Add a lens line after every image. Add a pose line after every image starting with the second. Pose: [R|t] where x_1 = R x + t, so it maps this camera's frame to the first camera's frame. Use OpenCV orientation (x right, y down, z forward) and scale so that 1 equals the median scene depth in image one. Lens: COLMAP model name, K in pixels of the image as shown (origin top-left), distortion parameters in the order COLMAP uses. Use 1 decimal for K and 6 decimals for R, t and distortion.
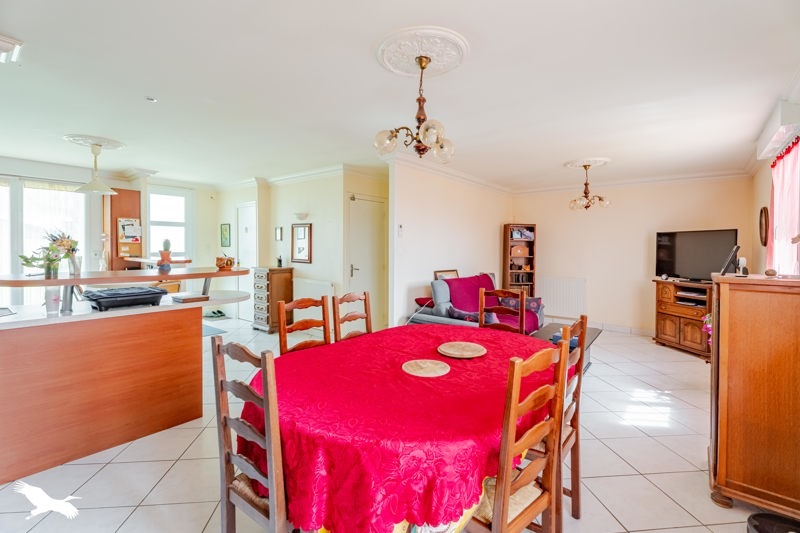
lens RADIAL K [[363.2, 0, 403.3], [0, 363.2, 259.6], [0, 0, 1]] dist [-0.000723, 0.000141]
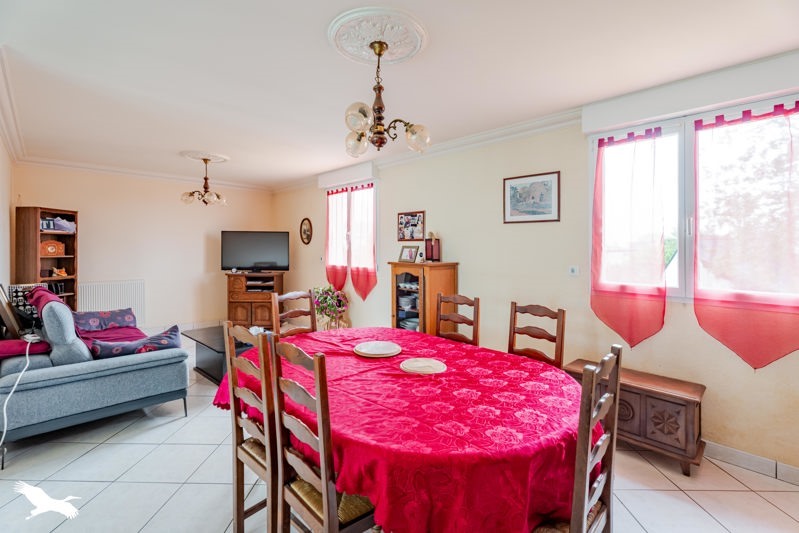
lens RADIAL K [[362.8, 0, 402.2], [0, 362.8, 249.5], [0, 0, 1]] dist [-0.000723, 0.000141]
pose [[0.112866, -0.011145, 0.993548, -0.350497], [0.023956, 0.999677, 0.008492, -0.014353], [-0.993321, 0.022843, 0.113097, 0.340734]]
